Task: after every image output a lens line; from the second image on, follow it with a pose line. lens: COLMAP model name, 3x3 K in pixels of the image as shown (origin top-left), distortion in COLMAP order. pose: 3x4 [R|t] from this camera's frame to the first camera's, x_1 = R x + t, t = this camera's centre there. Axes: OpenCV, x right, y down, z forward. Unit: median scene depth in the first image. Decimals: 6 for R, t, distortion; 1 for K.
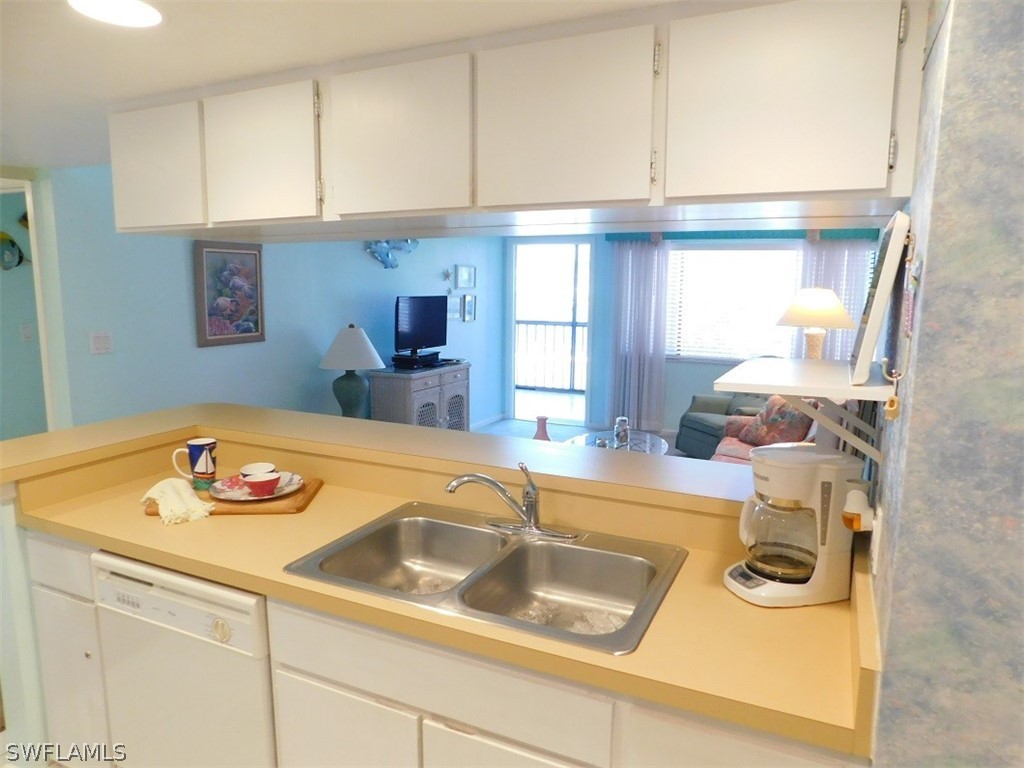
lens RADIAL K [[680.0, 0, 516.9], [0, 680.0, 373.1], [0, 0, 1]] dist [-0.068303, 0.056629]
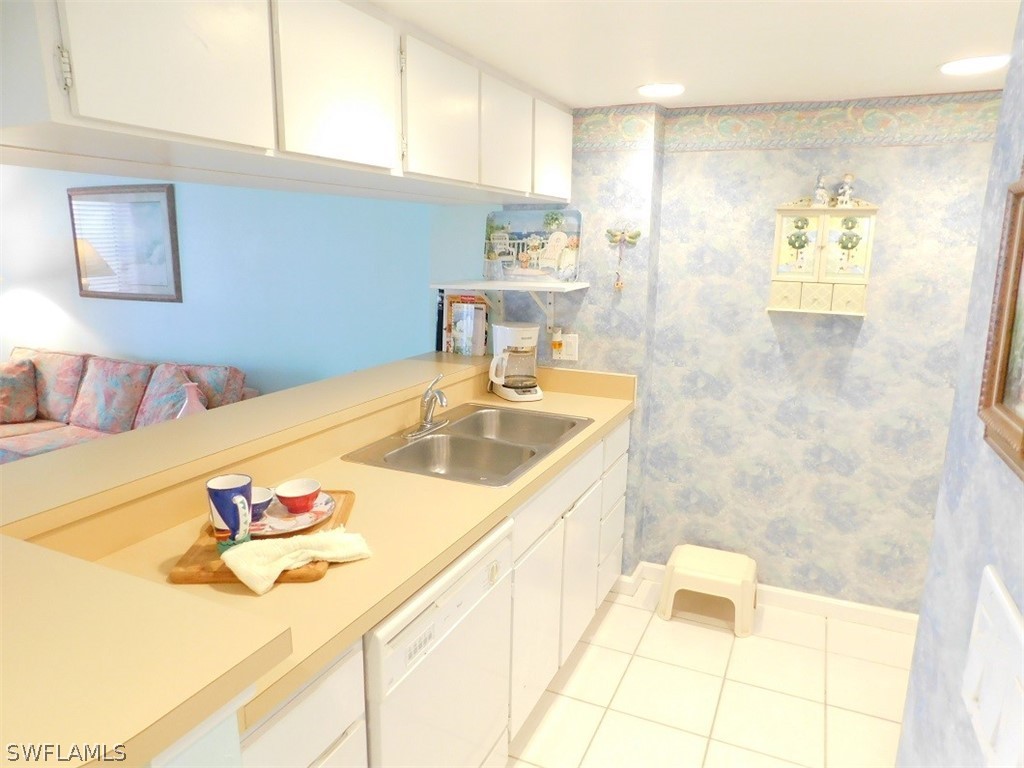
lens RADIAL K [[680.0, 0, 514.3], [0, 680.0, 384.0], [0, 0, 1]] dist [-0.068303, 0.056629]
pose [[-0.014510, -0.217632, 0.975923, -0.397191], [0.124475, 0.968040, 0.217725, -0.035836], [-0.992117, 0.124638, 0.013043, 0.253669]]
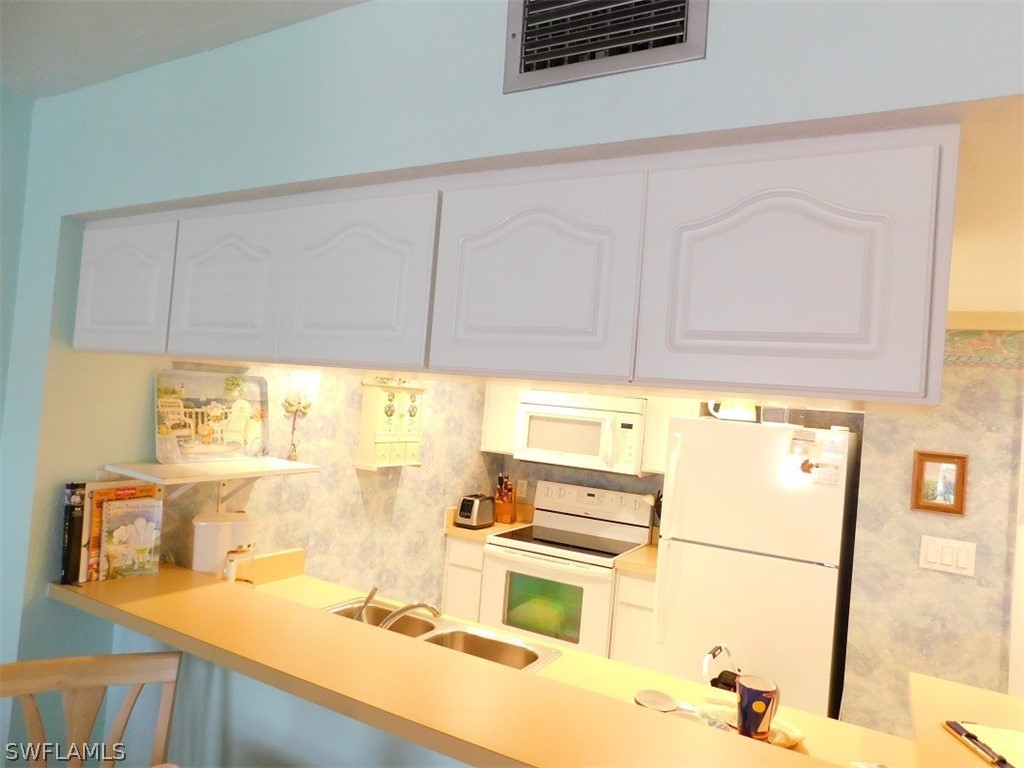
lens RADIAL K [[680.0, 0, 515.6], [0, 680.0, 381.1], [0, 0, 1]] dist [-0.068303, 0.056629]
pose [[-0.993878, -0.086518, 0.068705, -0.079785], [-0.078741, 0.990940, 0.108805, -0.104274], [-0.077496, 0.102729, -0.991686, 0.626466]]
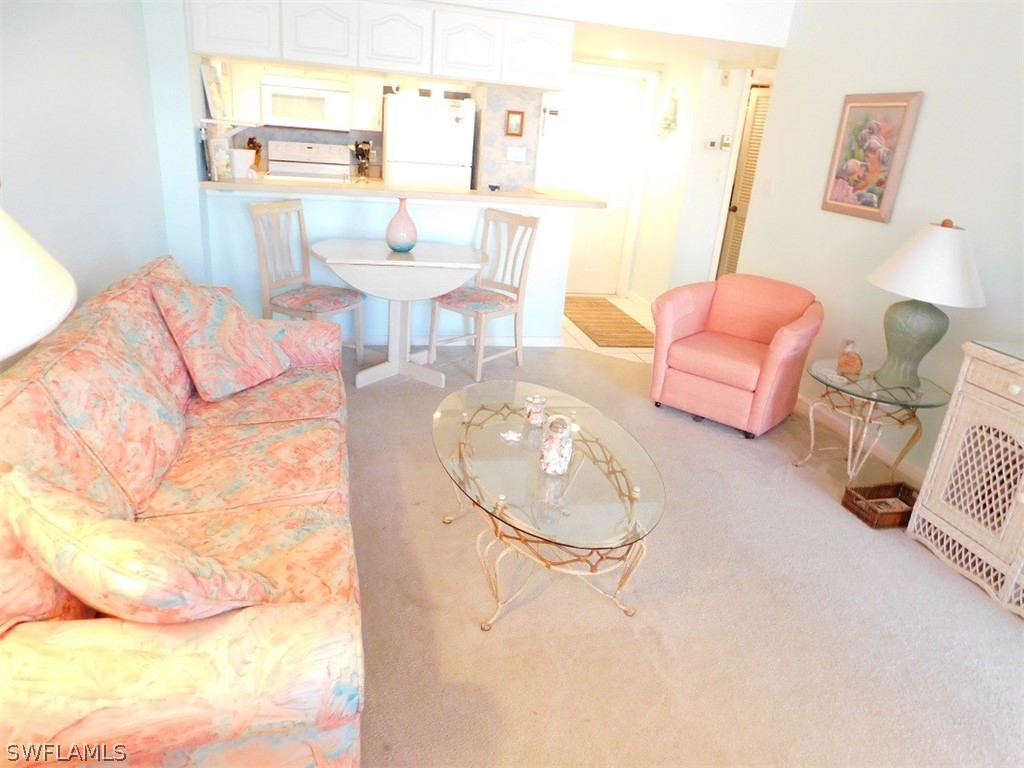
lens RADIAL K [[680.0, 0, 497.1], [0, 680.0, 375.9], [0, 0, 1]] dist [-0.068303, 0.056629]
pose [[-0.784645, 0.144084, -0.602970, 0.370922], [-0.170393, 0.885036, 0.433217, -0.116558], [0.596070, 0.442663, -0.669888, 1.035871]]
